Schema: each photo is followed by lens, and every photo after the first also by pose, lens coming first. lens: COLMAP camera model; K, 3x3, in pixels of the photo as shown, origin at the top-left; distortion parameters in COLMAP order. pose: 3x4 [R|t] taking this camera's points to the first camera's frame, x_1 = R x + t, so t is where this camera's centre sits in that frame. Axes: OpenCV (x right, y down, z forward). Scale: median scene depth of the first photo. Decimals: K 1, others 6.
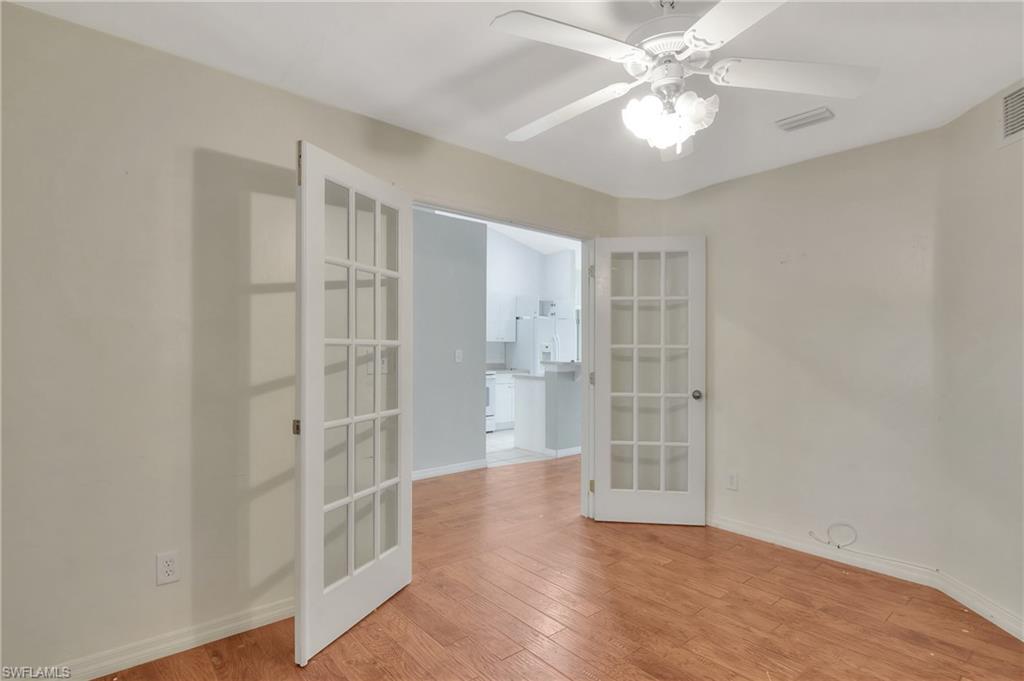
lens RADIAL K [[510.5, 0, 508.0], [0, 510.5, 346.5], [0, 0, 1]] dist [-0.011554, -0.000153]
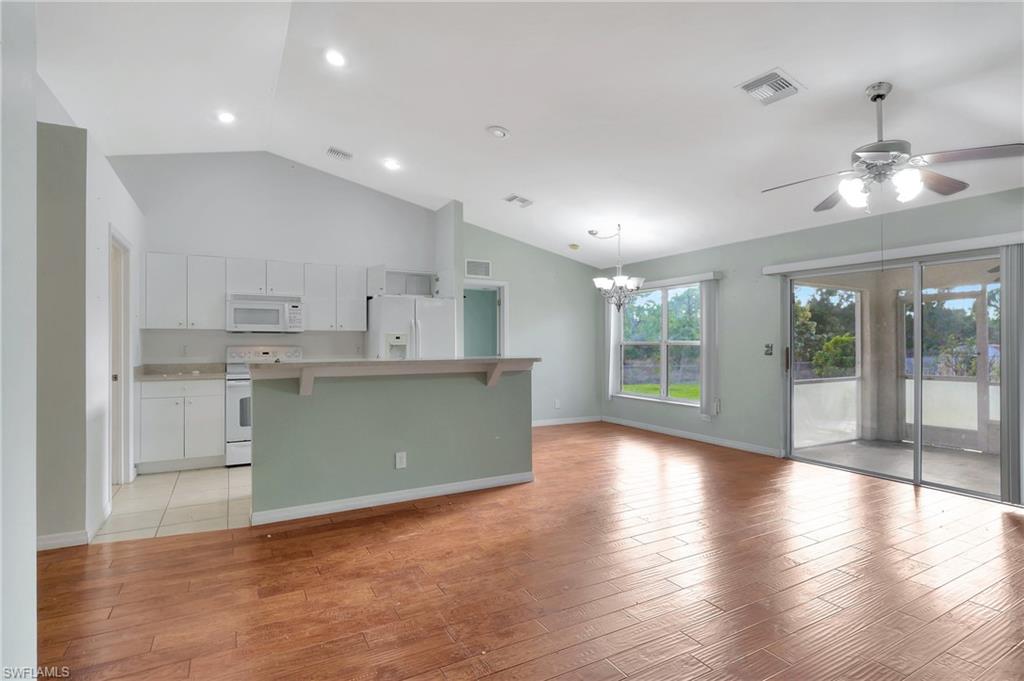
lens RADIAL K [[495.7, 0, 518.5], [0, 495.7, 340.5], [0, 0, 1]] dist [-0.023932, 0.000005]
pose [[0.981813, -0.005157, -0.189779, 0.362473], [0.005318, 0.999986, 0.000339, 0.005240], [0.189775, -0.001342, 0.981827, 0.366648]]
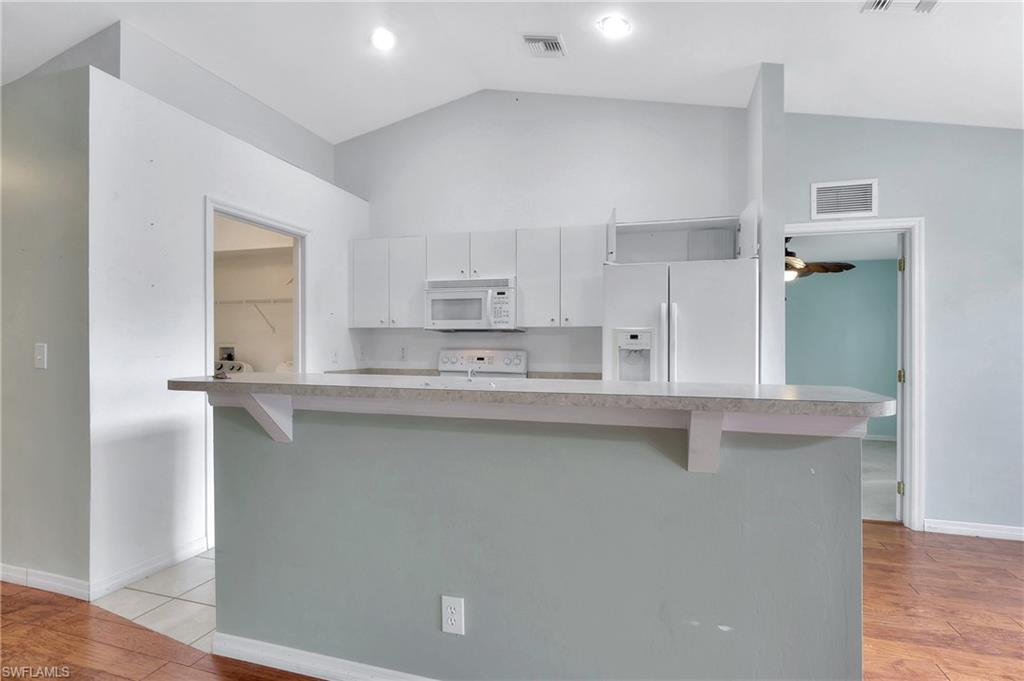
lens RADIAL K [[510.5, 0, 508.0], [0, 510.5, 346.5], [0, 0, 1]] dist [-0.011554, -0.000153]
pose [[0.526486, 0.001808, -0.850182, 0.353534], [0.000901, 0.999996, 0.002685, 0.007070], [0.850183, -0.002179, 0.526482, 0.708021]]
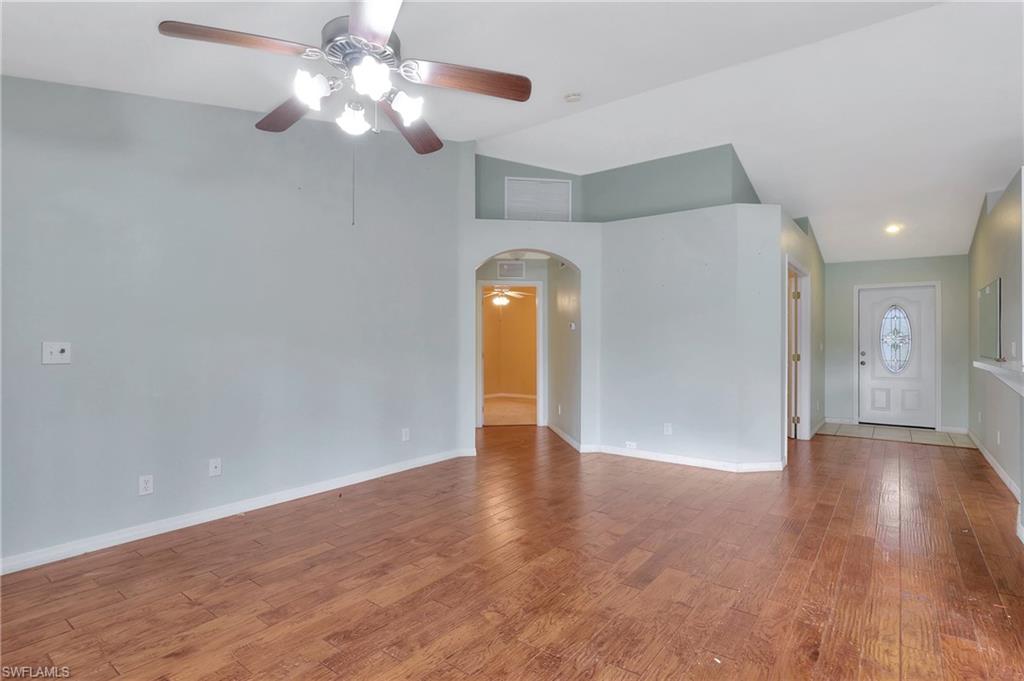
lens RADIAL K [[510.5, 0, 508.0], [0, 510.5, 346.5], [0, 0, 1]] dist [-0.011554, -0.000153]
pose [[-0.978564, 0.000271, -0.205941, 0.532556], [-0.000702, 0.999989, 0.004650, 0.009035], [0.205940, 0.004695, -0.978553, 1.009999]]
